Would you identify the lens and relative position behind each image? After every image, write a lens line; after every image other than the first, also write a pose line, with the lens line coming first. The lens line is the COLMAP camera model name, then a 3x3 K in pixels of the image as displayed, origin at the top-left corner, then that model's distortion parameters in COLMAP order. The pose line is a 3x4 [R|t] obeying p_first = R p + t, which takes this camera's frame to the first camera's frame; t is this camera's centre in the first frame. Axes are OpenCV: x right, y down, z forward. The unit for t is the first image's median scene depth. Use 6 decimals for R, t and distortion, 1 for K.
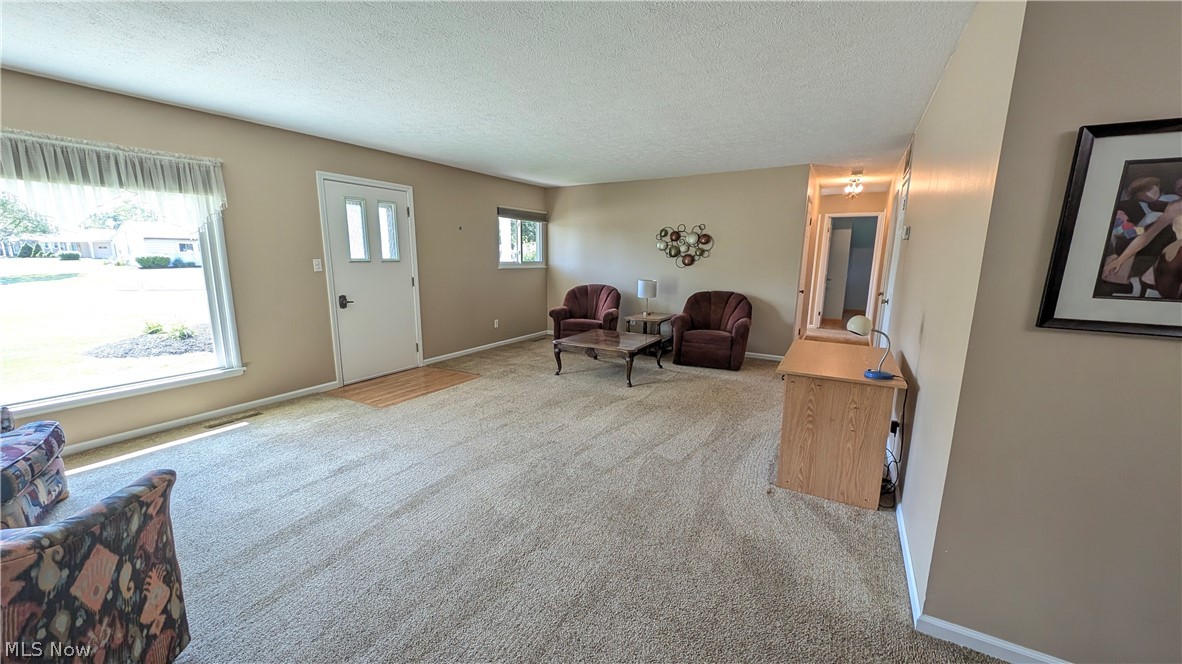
lens RADIAL K [[446.3, 0, 591.0], [0, 446.3, 332.0], [0, 0, 1]] dist [0.001890, 0.000074]
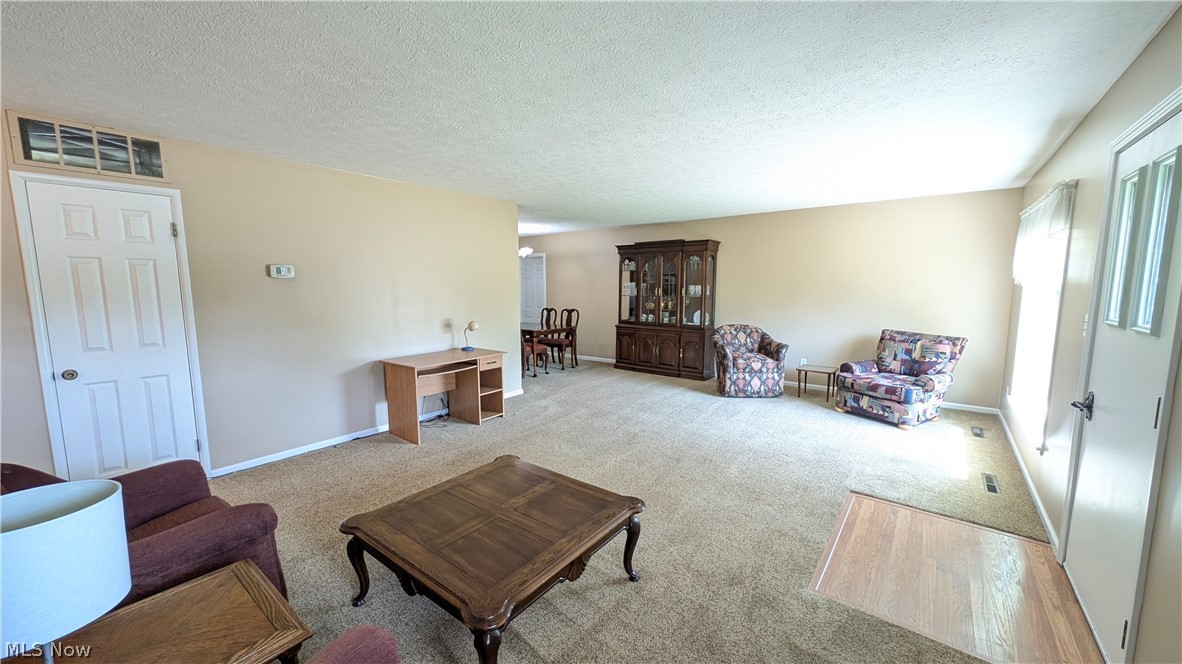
lens RADIAL K [[446.3, 0, 591.0], [0, 446.3, 332.0], [0, 0, 1]] dist [0.001890, 0.000074]
pose [[-0.991247, -0.029947, 0.128579, -0.088675], [0.009168, 0.955968, 0.293327, -0.307831], [-0.131702, 0.291939, -0.947326, 1.570749]]
